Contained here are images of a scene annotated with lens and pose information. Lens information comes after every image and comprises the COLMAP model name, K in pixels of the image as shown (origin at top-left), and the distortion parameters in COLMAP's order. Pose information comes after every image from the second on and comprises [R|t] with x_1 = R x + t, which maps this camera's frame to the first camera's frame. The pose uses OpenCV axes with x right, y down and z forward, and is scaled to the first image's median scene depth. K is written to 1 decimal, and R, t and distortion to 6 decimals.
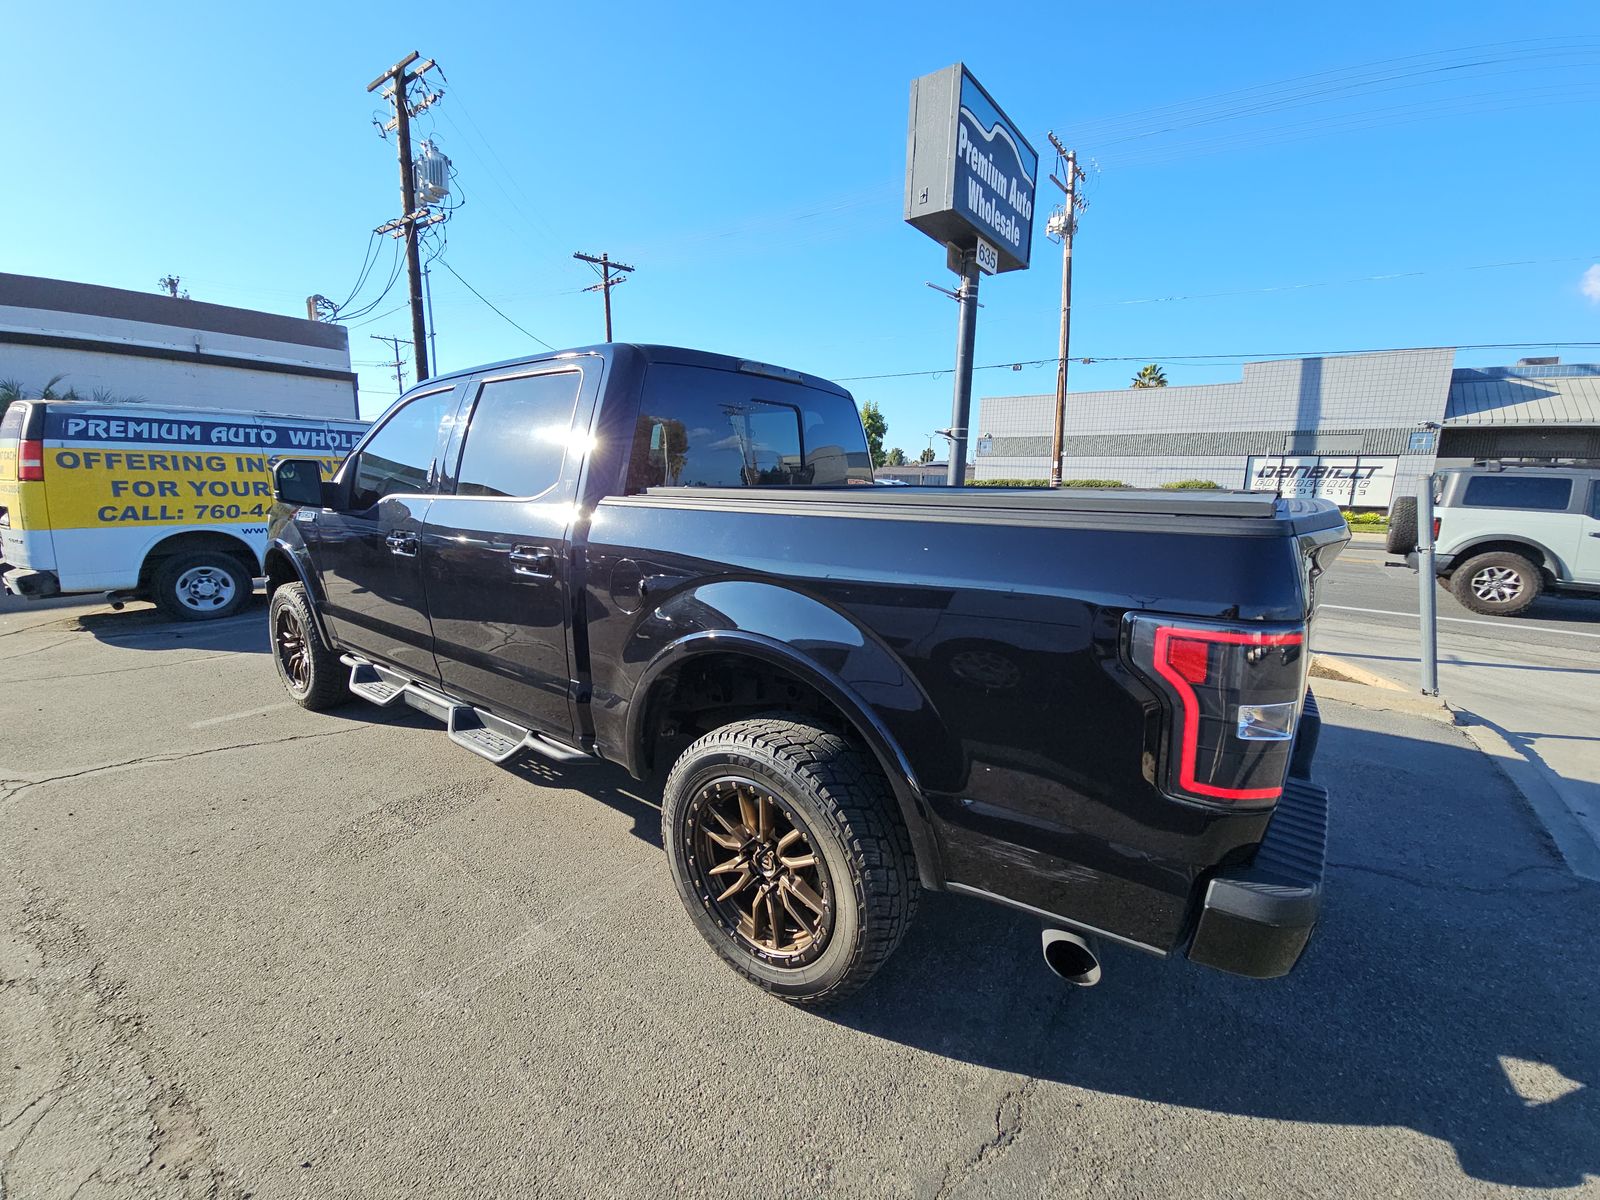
lens RADIAL K [[653.0, 0, 799.4], [0, 653.0, 600.8], [0, 0, 1]] dist [0.006562, -0.007503]
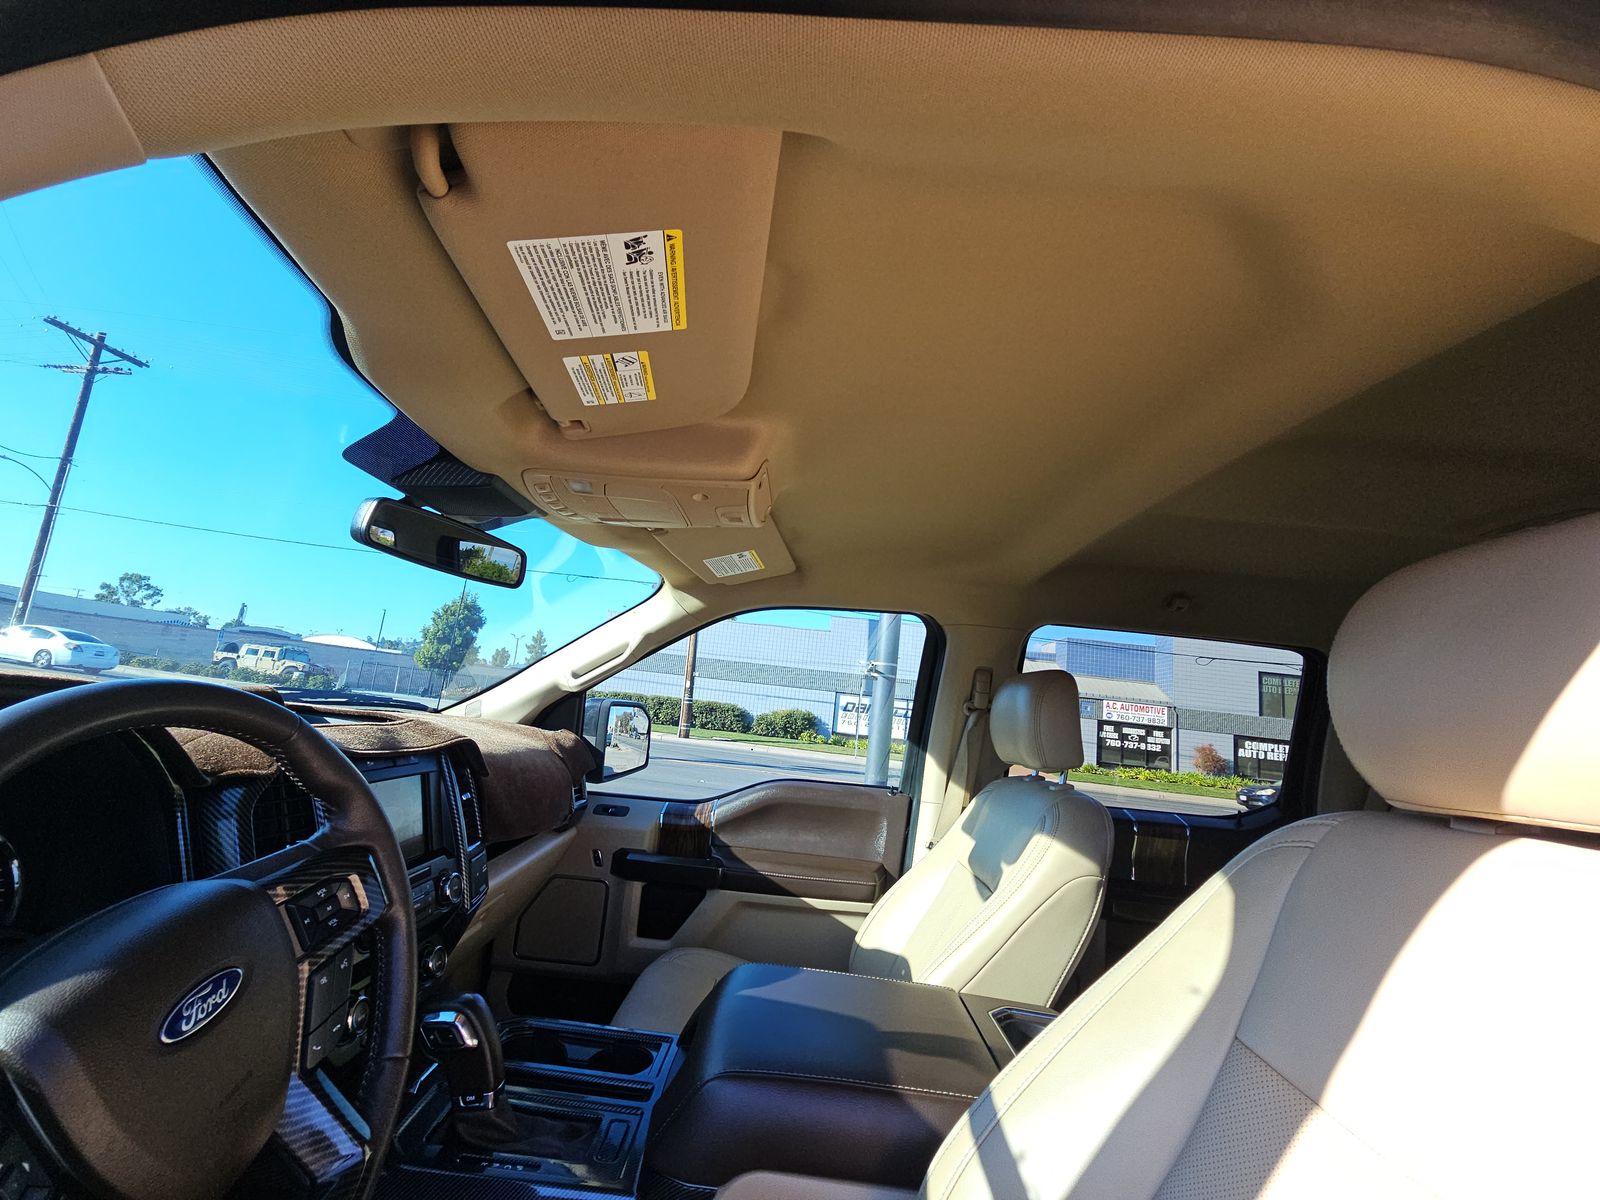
lens RADIAL K [[653.0, 0, 796.5], [0, 653.0, 601.0], [0, 0, 1]] dist [0.006562, -0.007503]
pose [[0.803056, 0.164799, 0.572662, -0.102312], [0.019987, 0.953009, -0.302282, -0.037477], [-0.595568, 0.254195, 0.762026, 0.164341]]
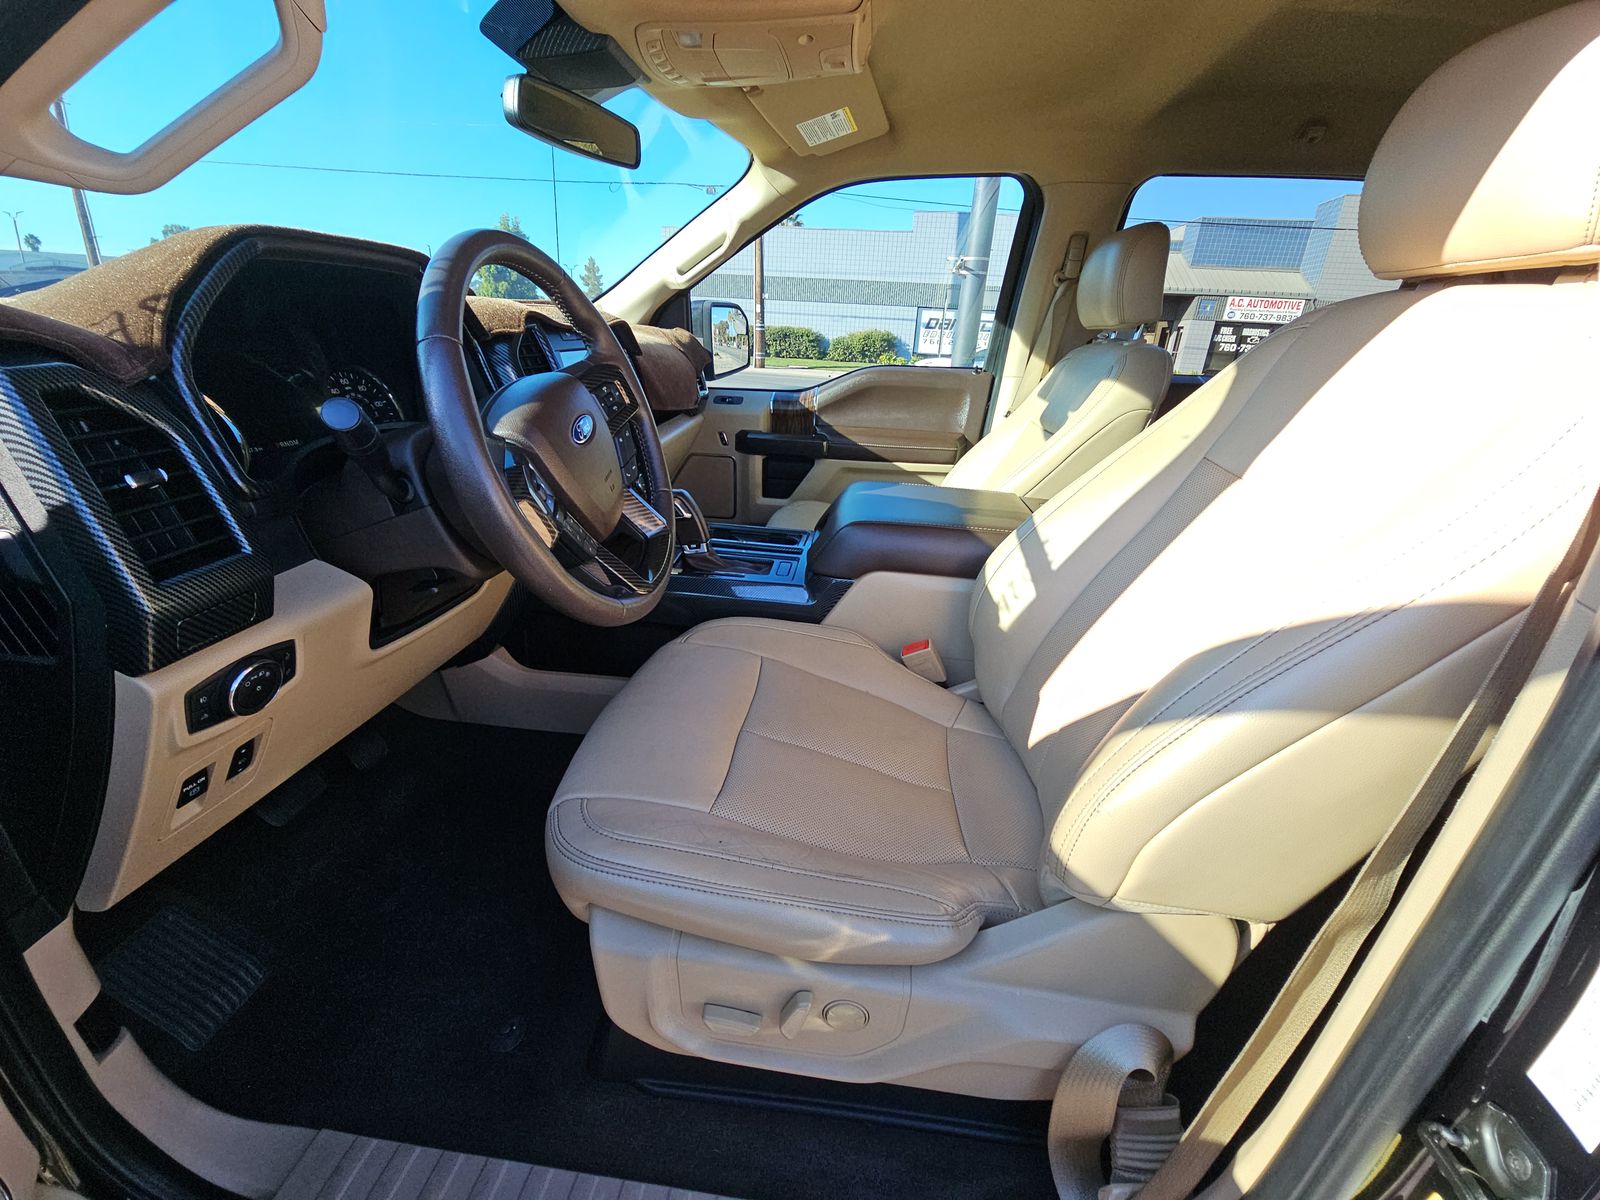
lens RADIAL K [[653.0, 0, 795.0], [0, 653.0, 600.3], [0, 0, 1]] dist [0.006562, -0.007503]
pose [[0.866285, -0.169104, 0.470058, -0.113208], [0.061560, 0.969927, 0.235481, -0.029774], [-0.495743, -0.175057, 0.850643, 0.154023]]
